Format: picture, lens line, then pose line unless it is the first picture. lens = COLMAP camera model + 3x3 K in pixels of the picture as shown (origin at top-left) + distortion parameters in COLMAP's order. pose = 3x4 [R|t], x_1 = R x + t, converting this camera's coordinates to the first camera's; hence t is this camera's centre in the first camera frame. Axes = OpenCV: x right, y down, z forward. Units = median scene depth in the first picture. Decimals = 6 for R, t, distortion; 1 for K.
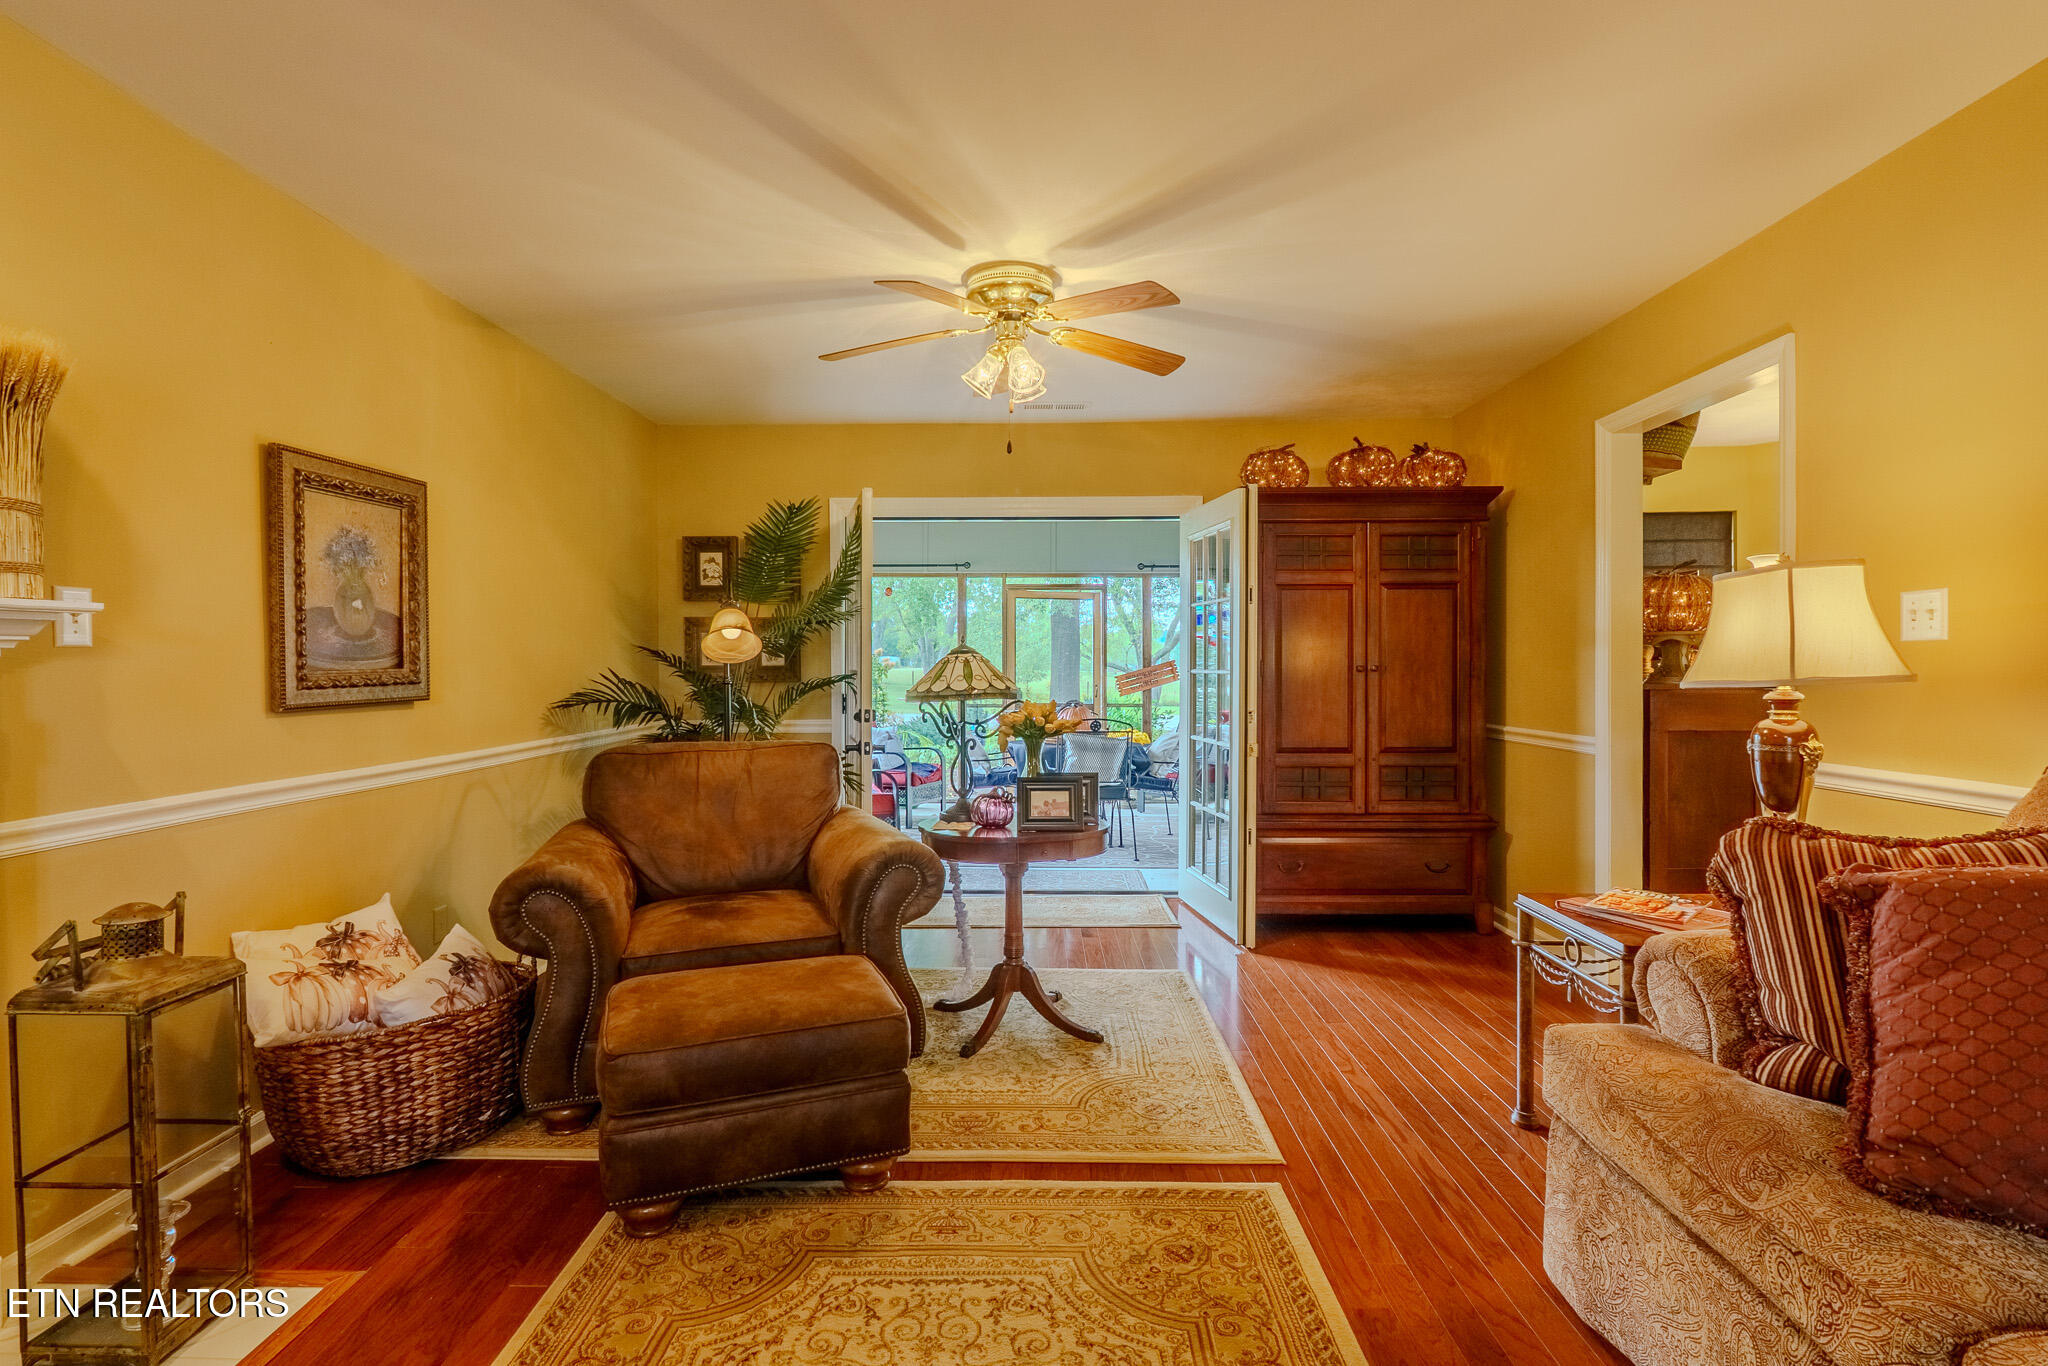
lens RADIAL K [[972.3, 0, 1016.4], [0, 972.3, 678.2], [0, 0, 1]] dist [-0.004107, -0.000512]
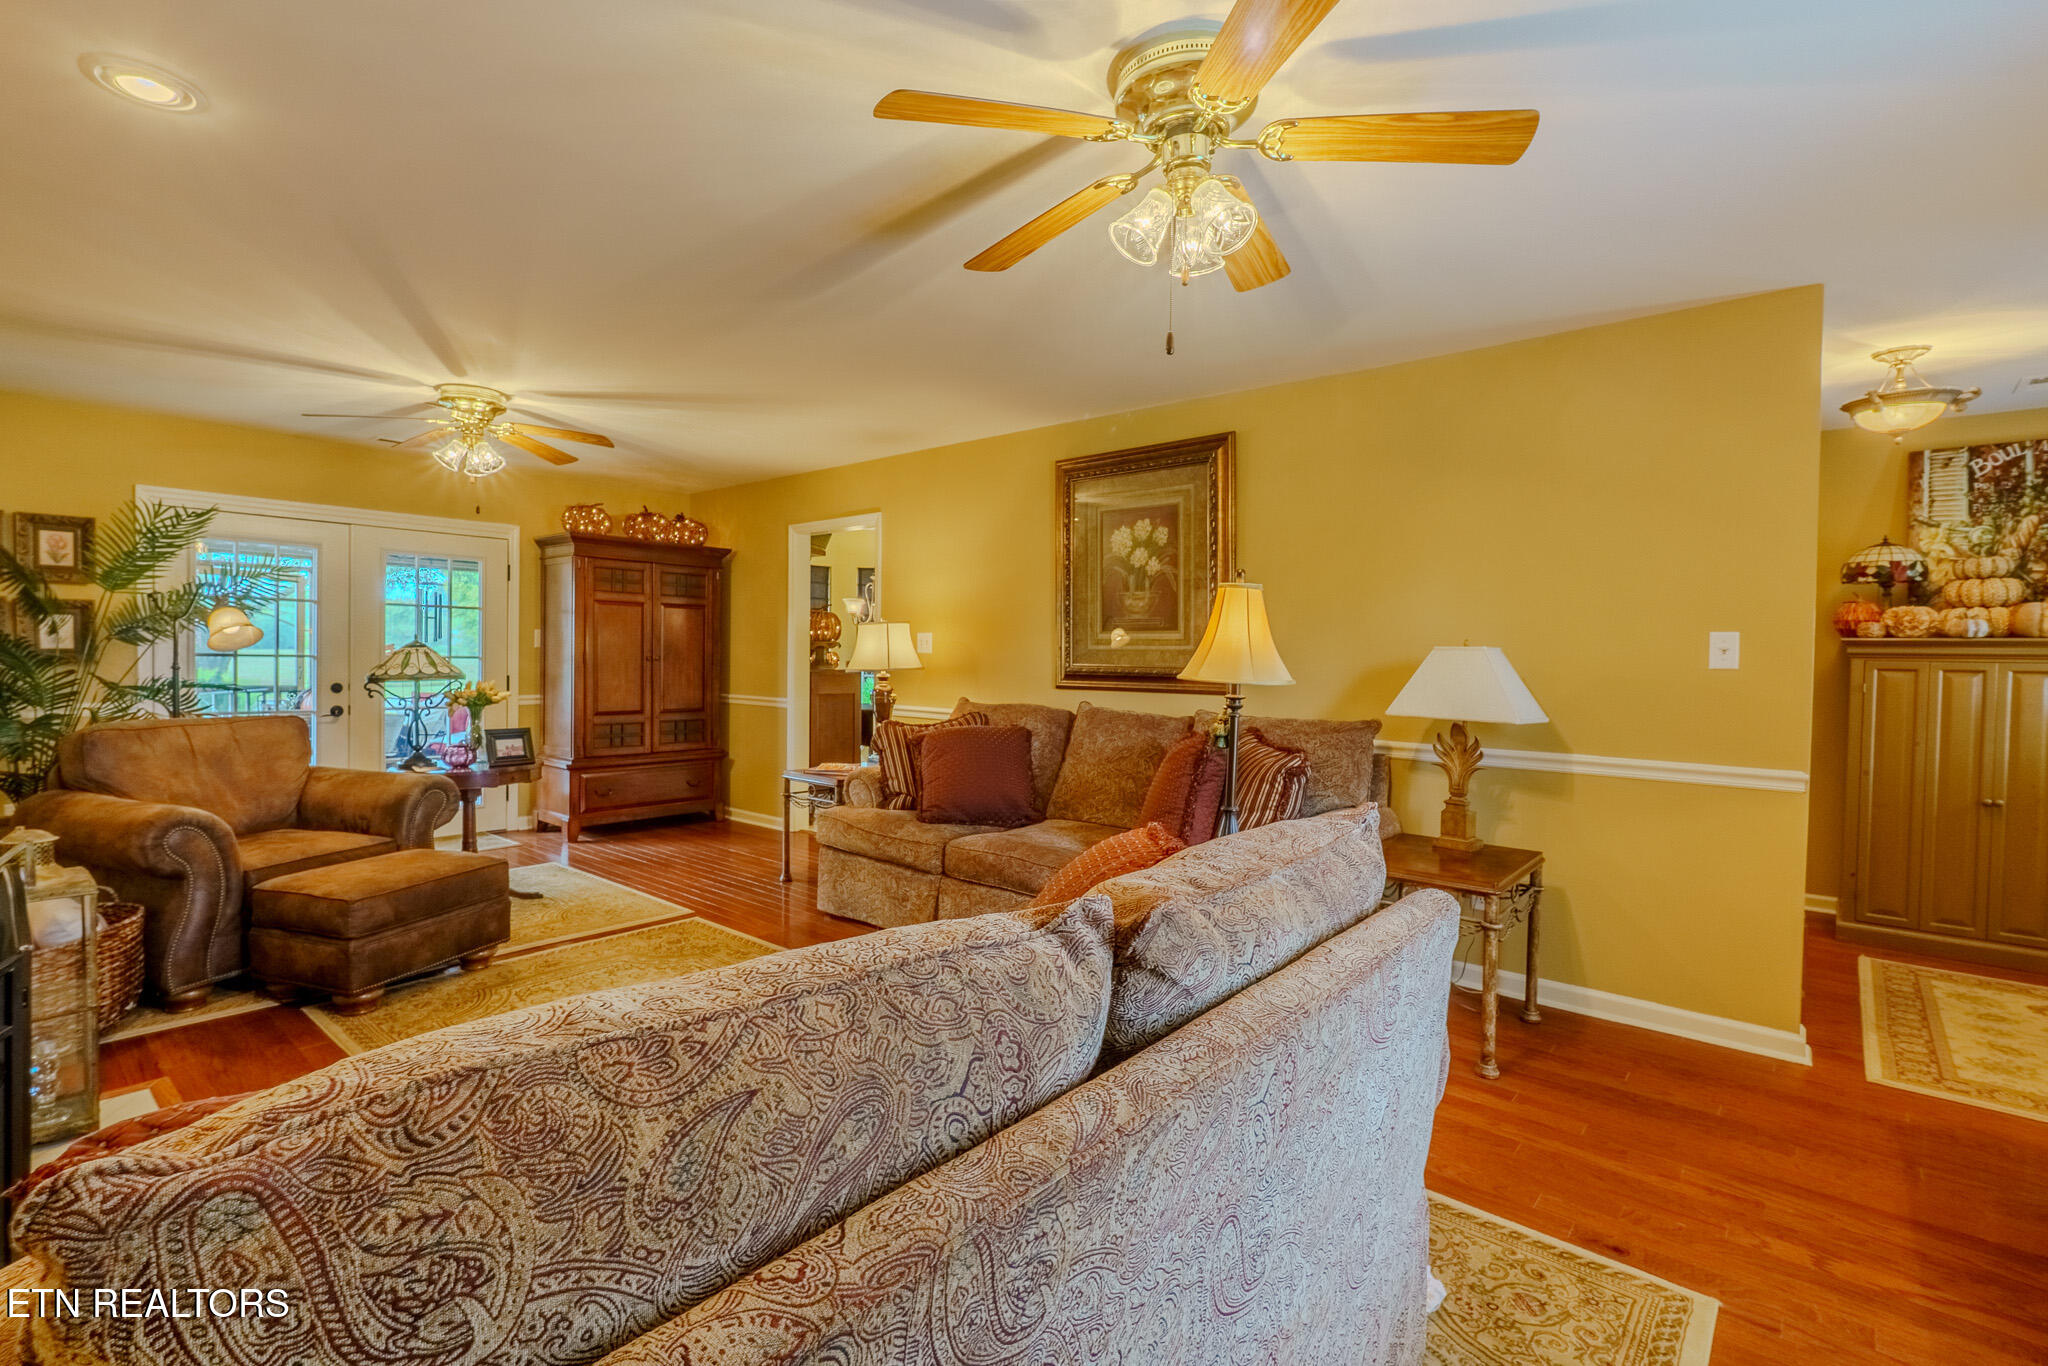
lens RADIAL K [[972.3, 0, 1016.4], [0, 972.3, 678.2], [0, 0, 1]] dist [-0.004107, -0.000512]
pose [[0.635289, -0.006918, 0.772244, -0.757801], [-0.008410, 0.999839, 0.015876, -0.013442], [-0.772229, -0.016580, 0.635128, -0.690711]]
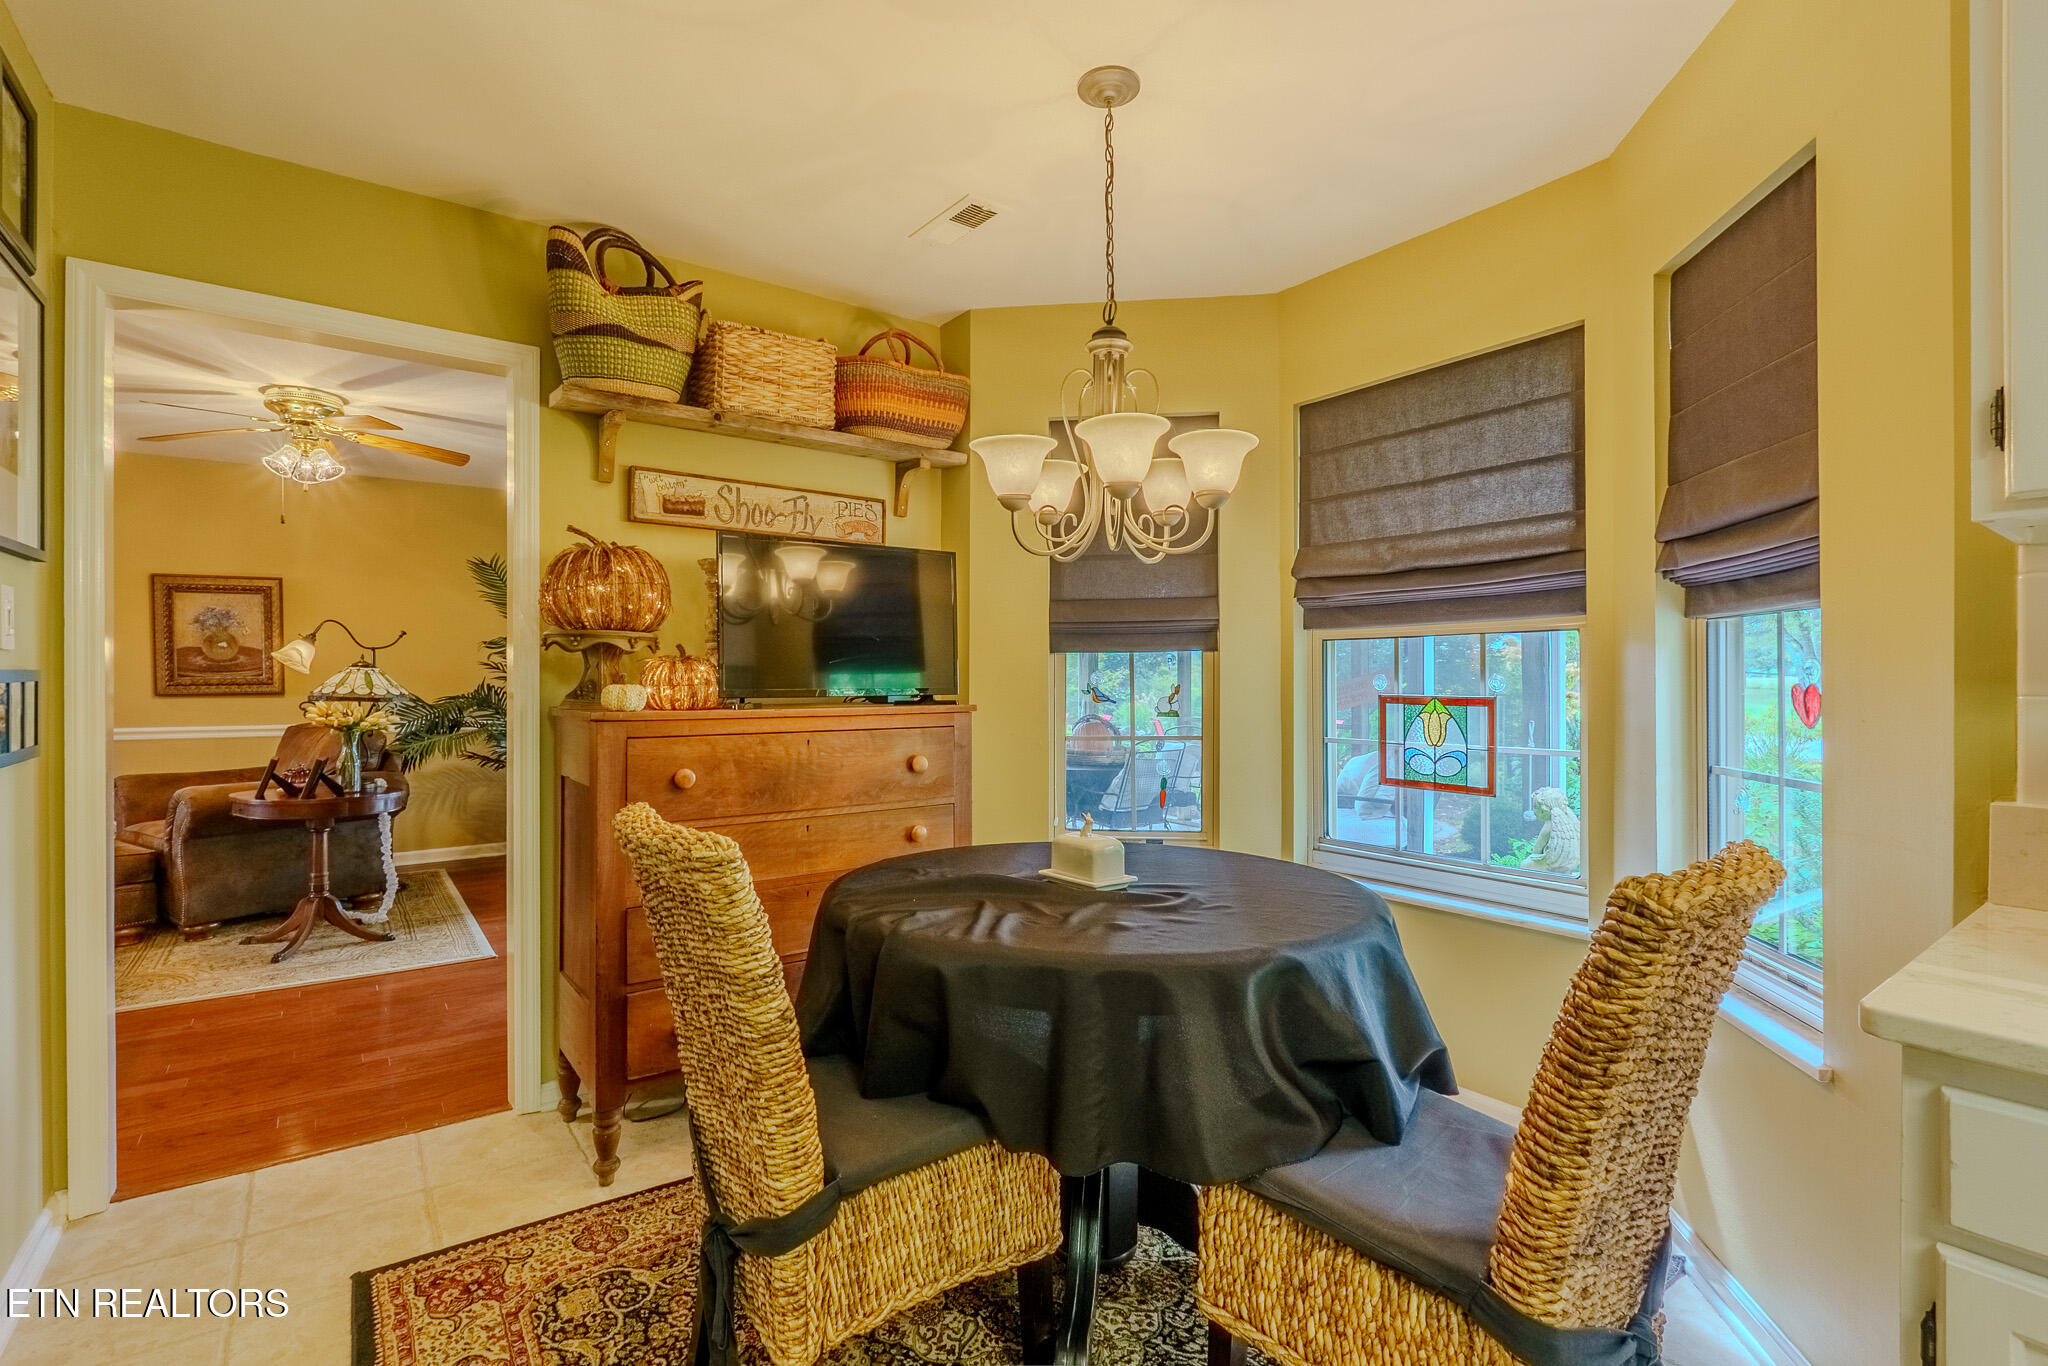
lens RADIAL K [[936.0, 0, 1012.7], [0, 936.0, 678.7], [0, 0, 1]] dist [-0.004629, -0.000344]
pose [[0.603520, 0.006958, -0.797318, 2.038240], [-0.015016, 0.999884, -0.002640, -0.027244], [0.797207, 0.013566, 0.603554, 1.254075]]
